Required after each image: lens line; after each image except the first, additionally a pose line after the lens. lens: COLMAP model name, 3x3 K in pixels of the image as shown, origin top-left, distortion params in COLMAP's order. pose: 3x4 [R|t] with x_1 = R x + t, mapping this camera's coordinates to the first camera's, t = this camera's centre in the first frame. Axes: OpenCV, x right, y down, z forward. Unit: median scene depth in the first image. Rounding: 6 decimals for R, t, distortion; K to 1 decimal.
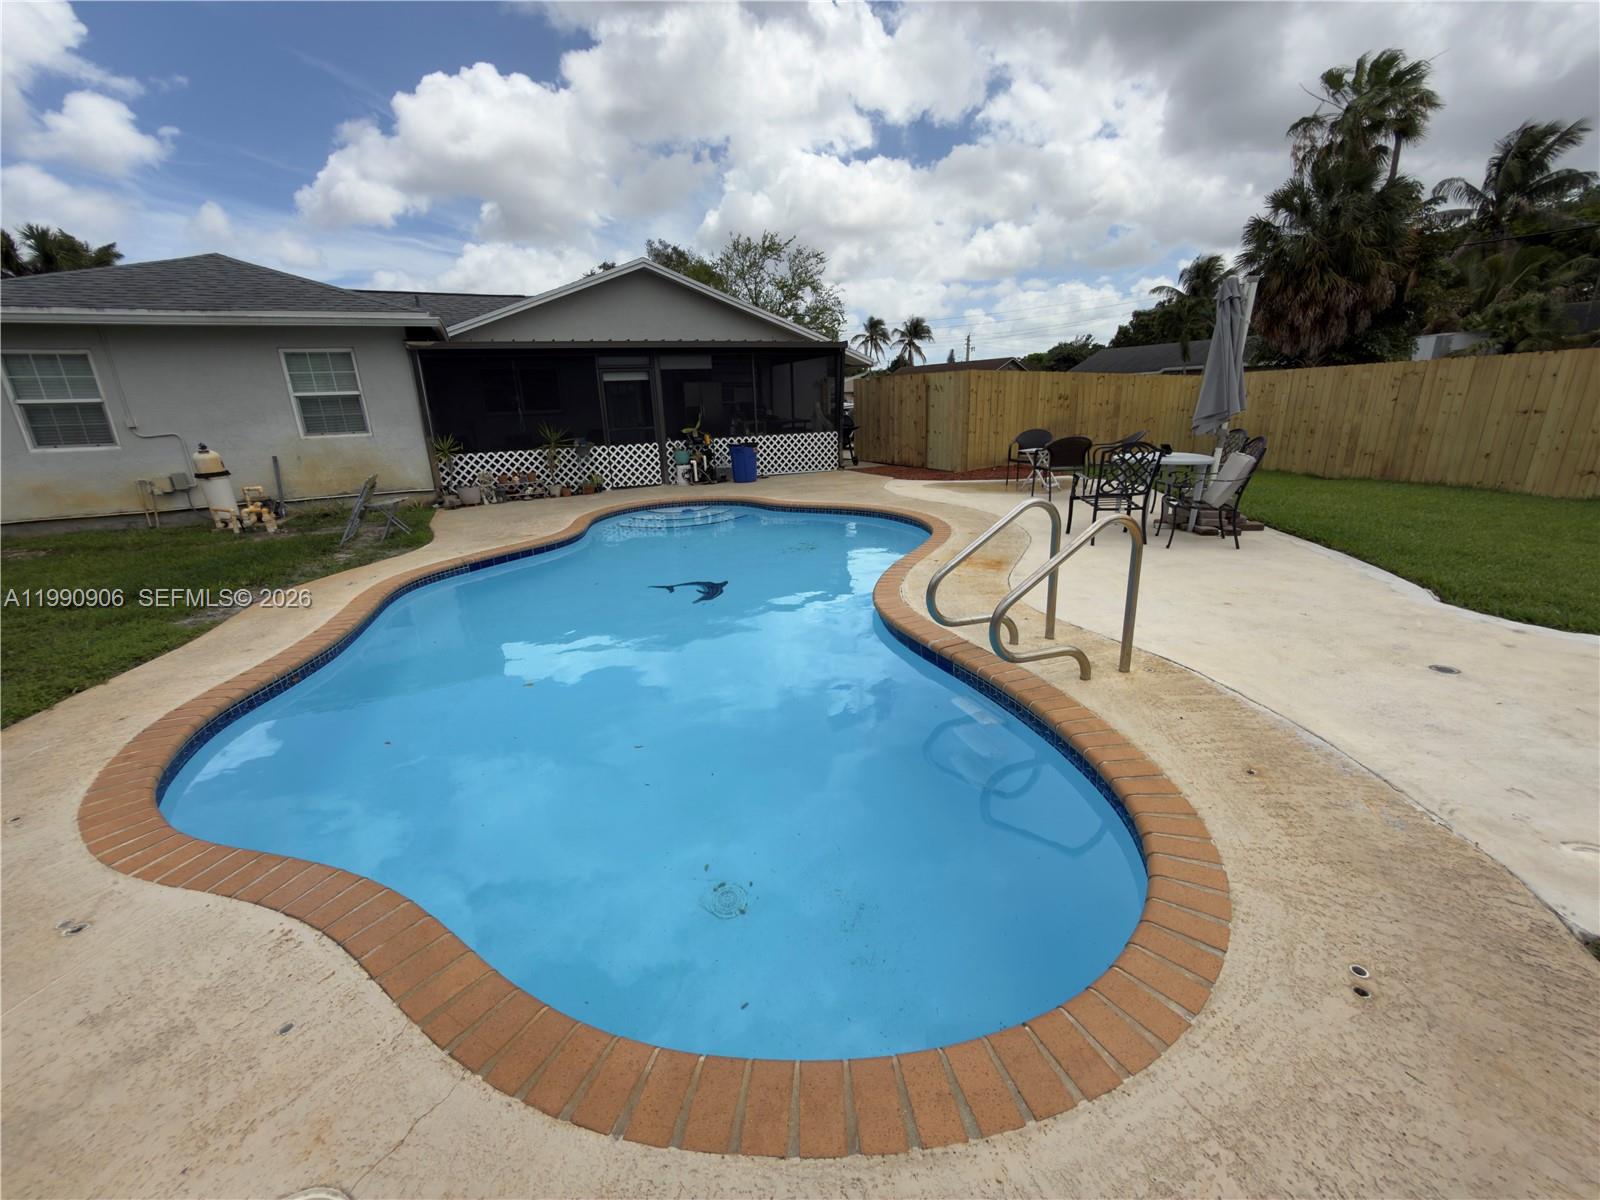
lens RADIAL K [[646.6, 0, 803.7], [0, 646.6, 605.1], [0, 0, 1]] dist [-0.013109, 0.008975]
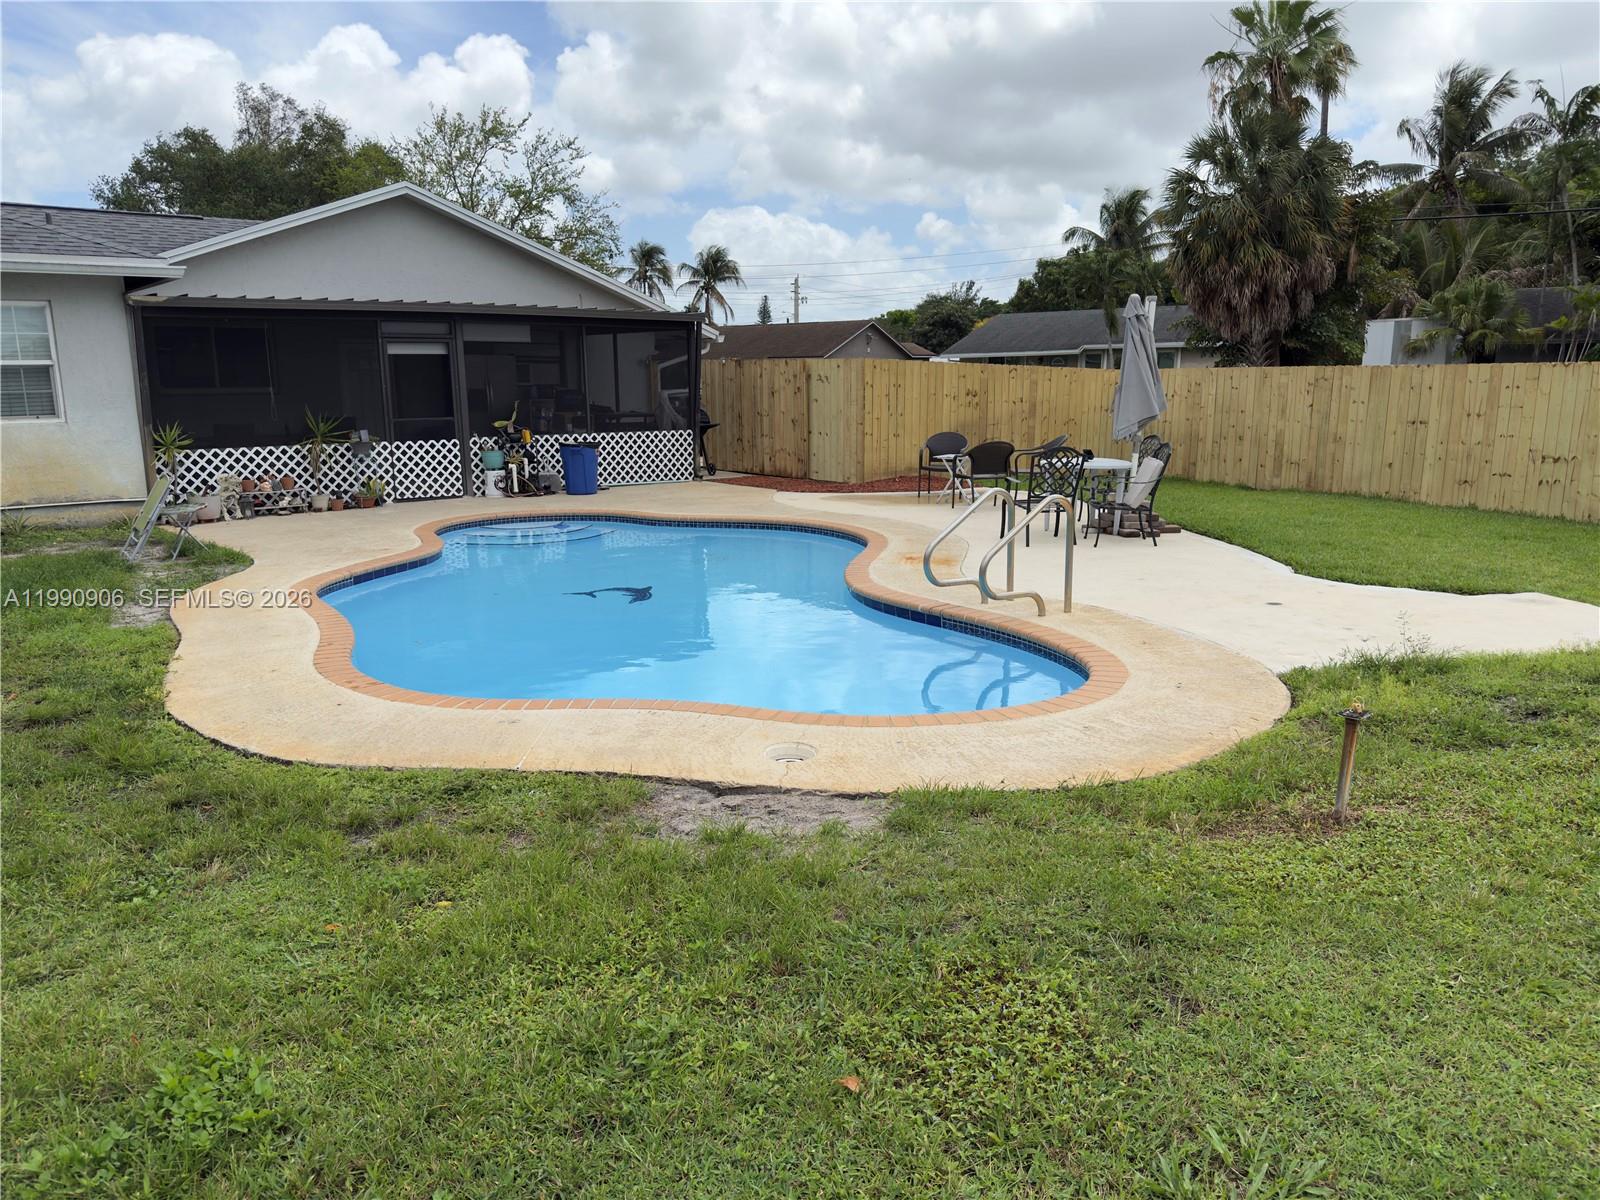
lens RADIAL K [[1109.7, 0, 838.1], [0, 1109.7, 606.8], [0, 0, 1]] dist [0.089578, -0.121404]
pose [[0.962220, -0.024325, 0.271185, -0.160049], [0.052159, 0.994023, -0.095905, 0.077530], [-0.267231, 0.106426, 0.957737, -0.296222]]
